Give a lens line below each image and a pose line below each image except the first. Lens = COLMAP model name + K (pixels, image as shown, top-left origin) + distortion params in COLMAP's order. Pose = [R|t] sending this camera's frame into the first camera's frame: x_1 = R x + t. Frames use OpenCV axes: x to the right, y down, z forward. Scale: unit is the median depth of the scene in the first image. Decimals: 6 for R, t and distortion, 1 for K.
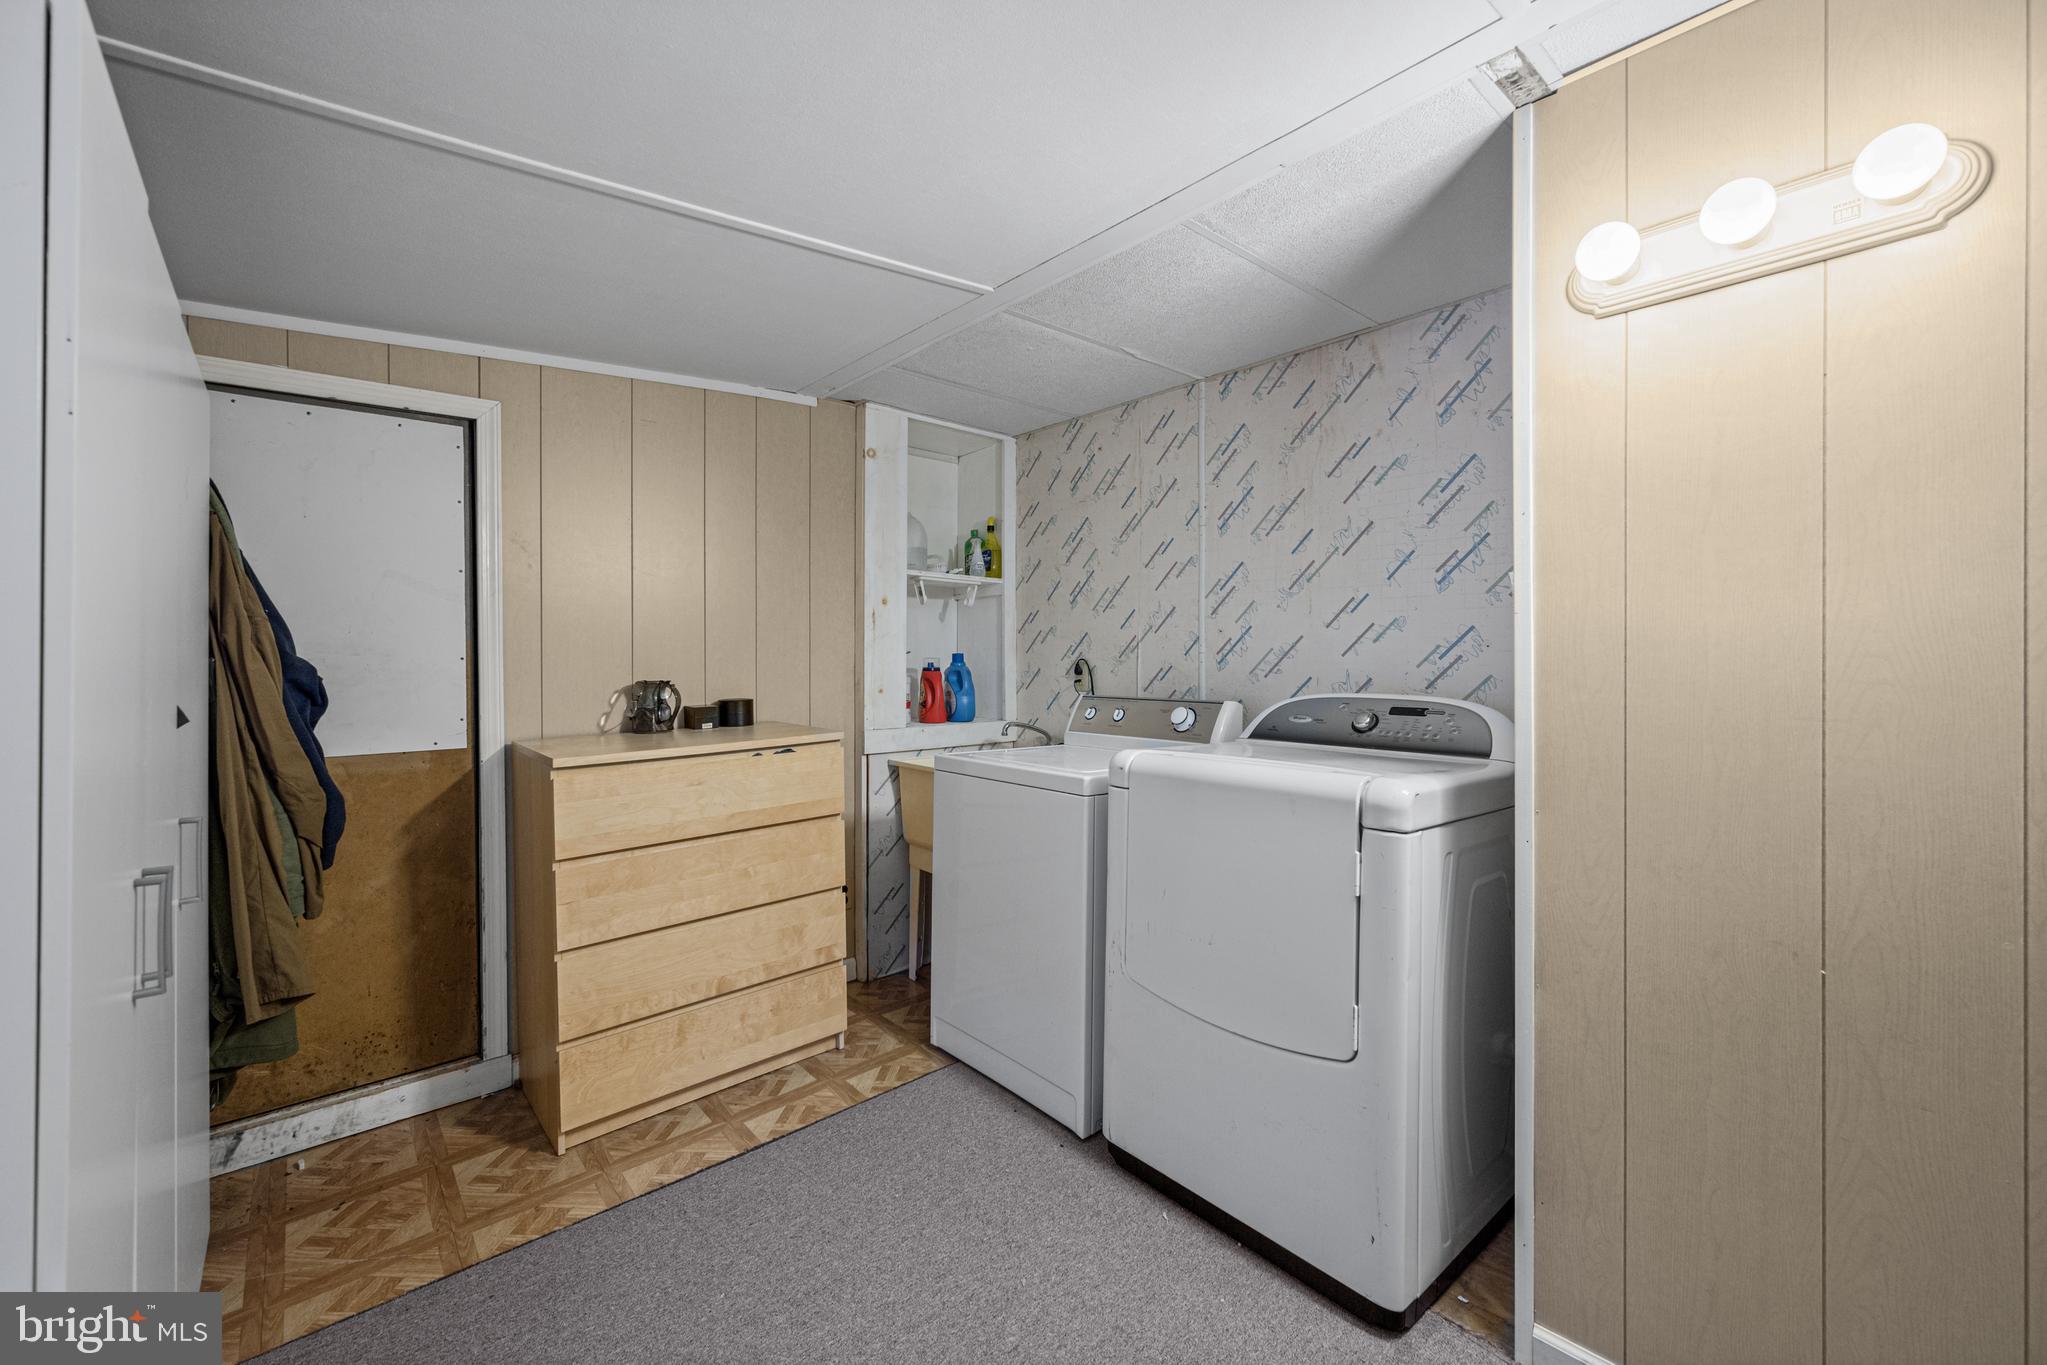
lens RADIAL K [[823.6, 0, 1020.4], [0, 823.6, 663.2], [0, 0, 1]] dist [-0.001468, 0.000220]
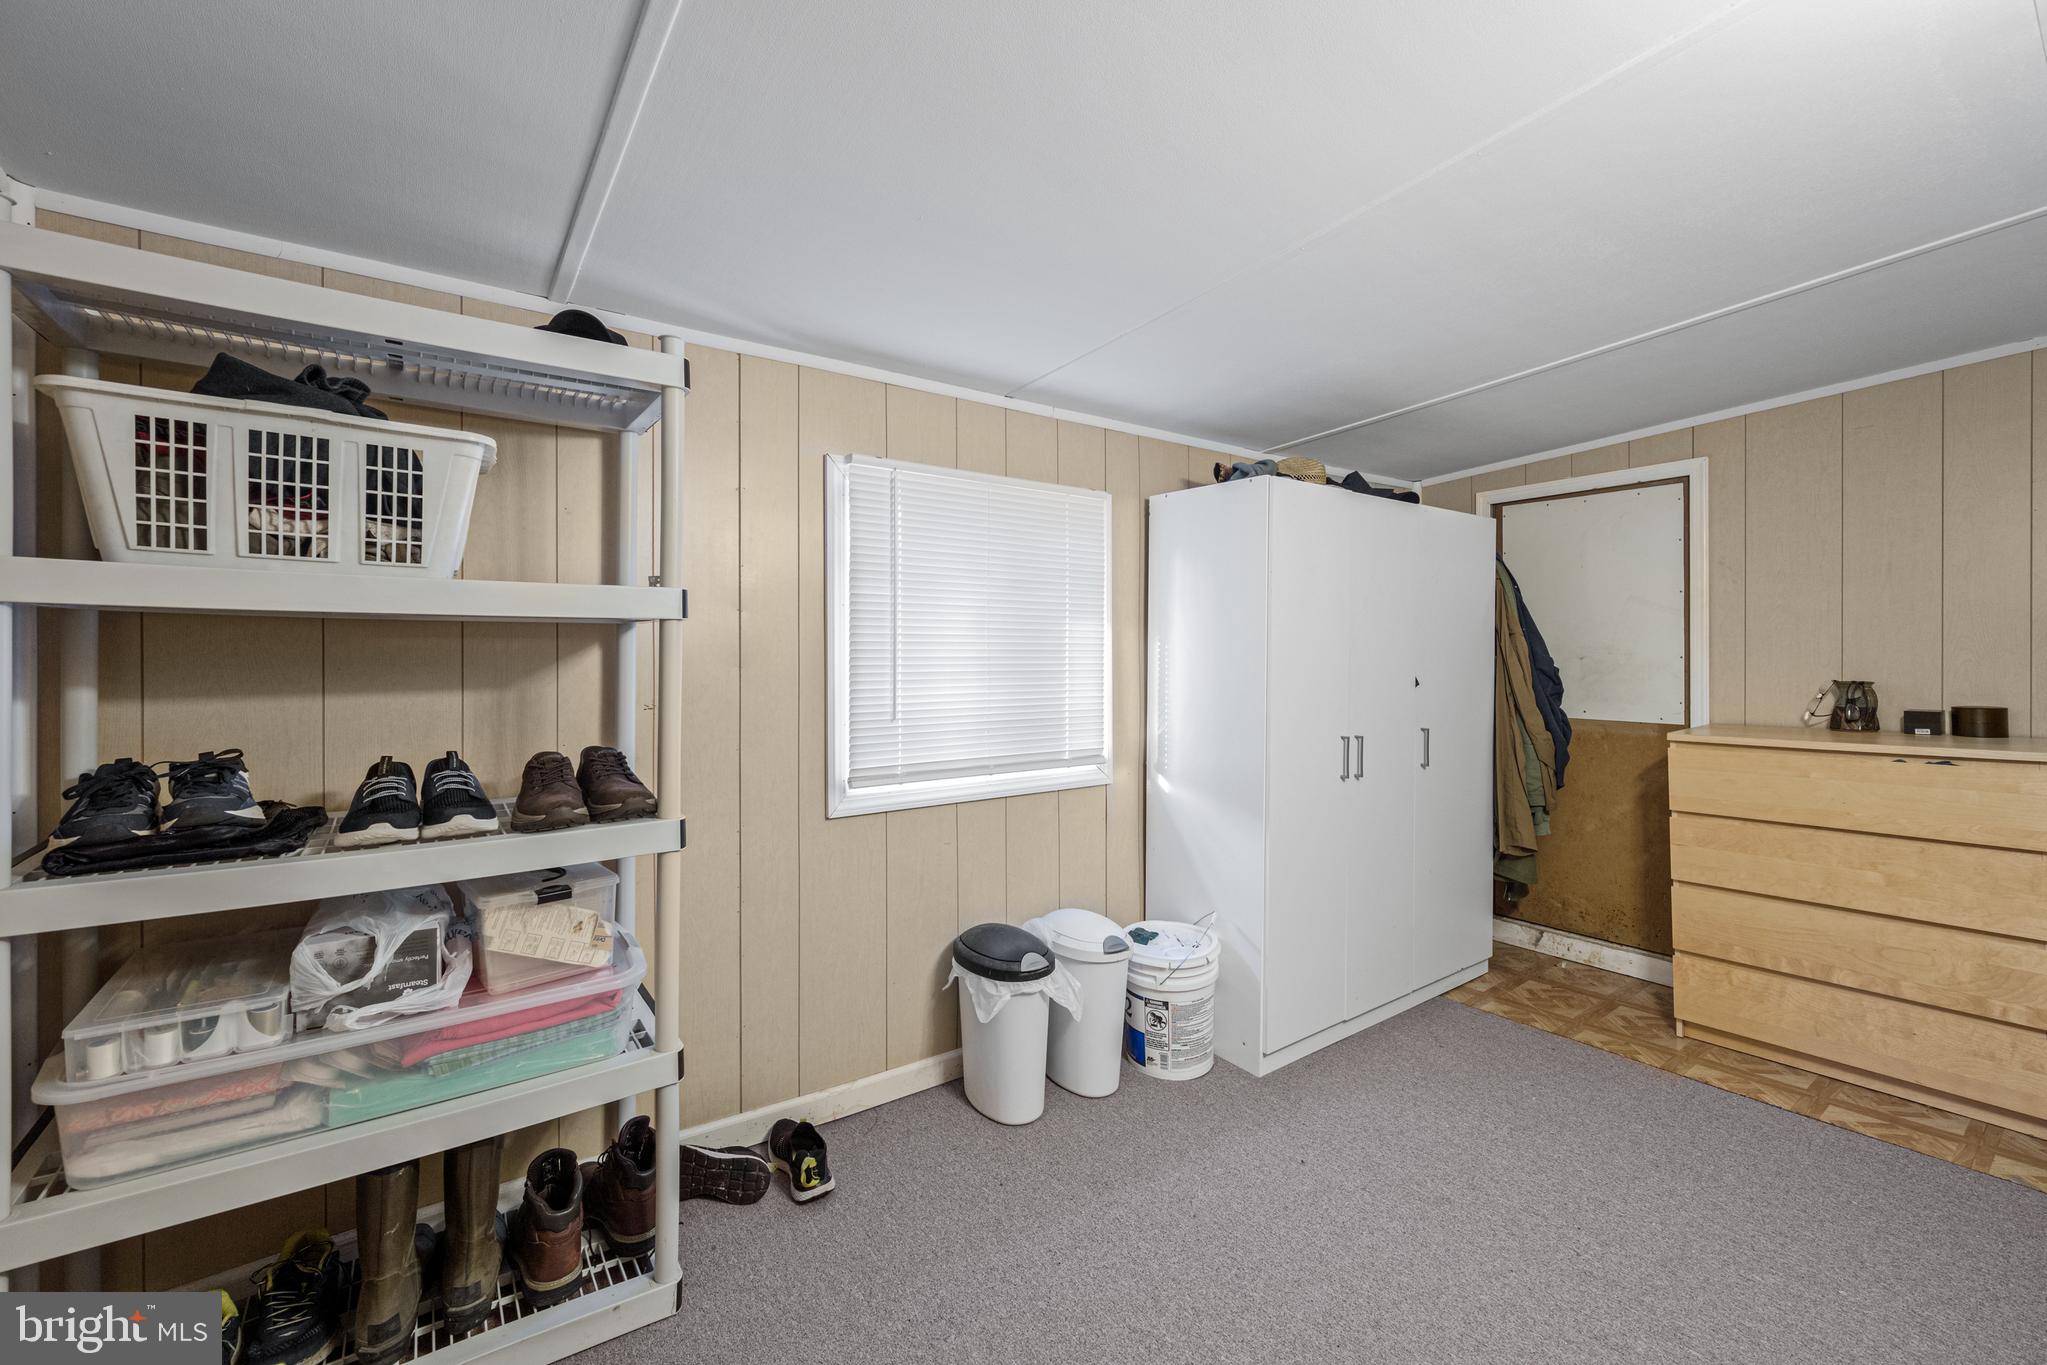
lens RADIAL K [[823.6, 0, 1020.4], [0, 823.6, 663.2], [0, 0, 1]] dist [-0.001468, 0.000220]
pose [[-0.099558, 0.020069, -0.994829, 0.790207], [-0.007571, 0.999752, 0.020926, -0.016825], [0.995003, 0.009615, -0.099382, 0.073728]]
